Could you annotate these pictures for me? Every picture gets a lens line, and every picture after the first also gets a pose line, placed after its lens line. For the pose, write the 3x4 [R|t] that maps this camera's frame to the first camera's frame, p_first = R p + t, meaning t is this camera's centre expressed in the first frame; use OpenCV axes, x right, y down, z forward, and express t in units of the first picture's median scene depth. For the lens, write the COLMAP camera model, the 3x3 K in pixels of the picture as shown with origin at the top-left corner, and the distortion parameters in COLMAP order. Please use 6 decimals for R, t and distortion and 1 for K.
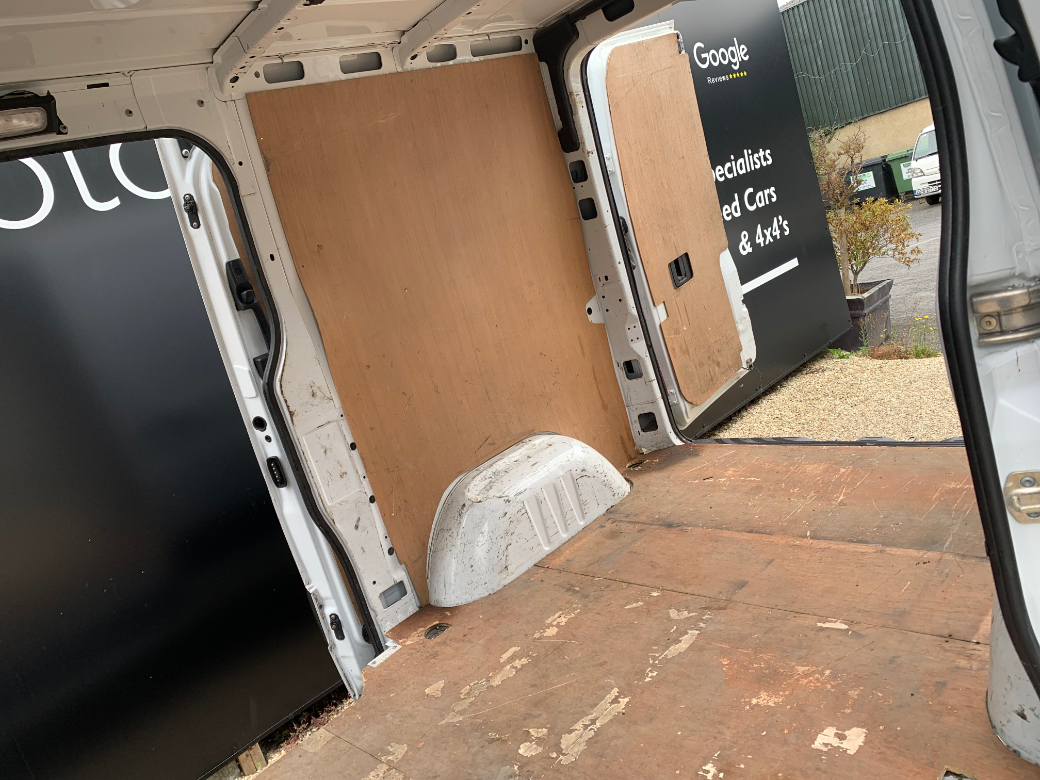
lens RADIAL K [[818.8, 0, 541.6], [0, 818.8, 364.8], [0, 0, 1]] dist [0.023202, -0.004359]
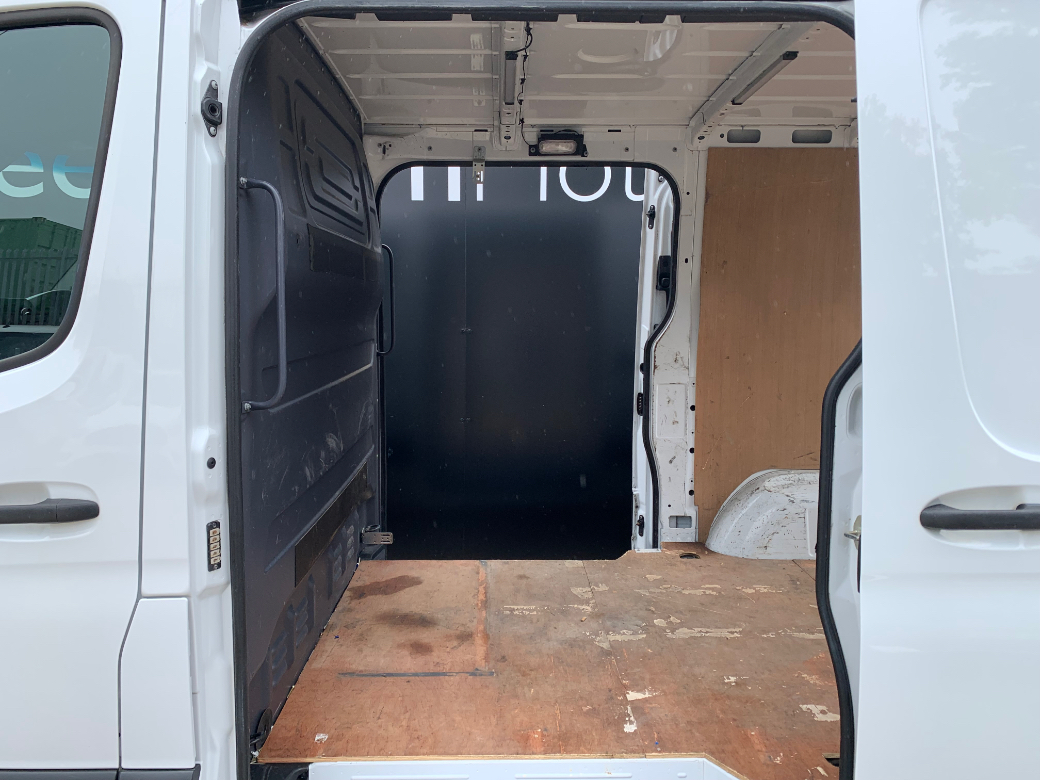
lens RADIAL K [[799.7, 0, 519.5], [0, 799.7, 369.3], [0, 0, 1]] dist [0.033070, -0.037467]
pose [[0.702506, 0.348758, -0.620366, 0.405972], [-0.344600, 0.929386, 0.132256, -0.040788], [0.622685, 0.120867, 0.773081, -0.237708]]
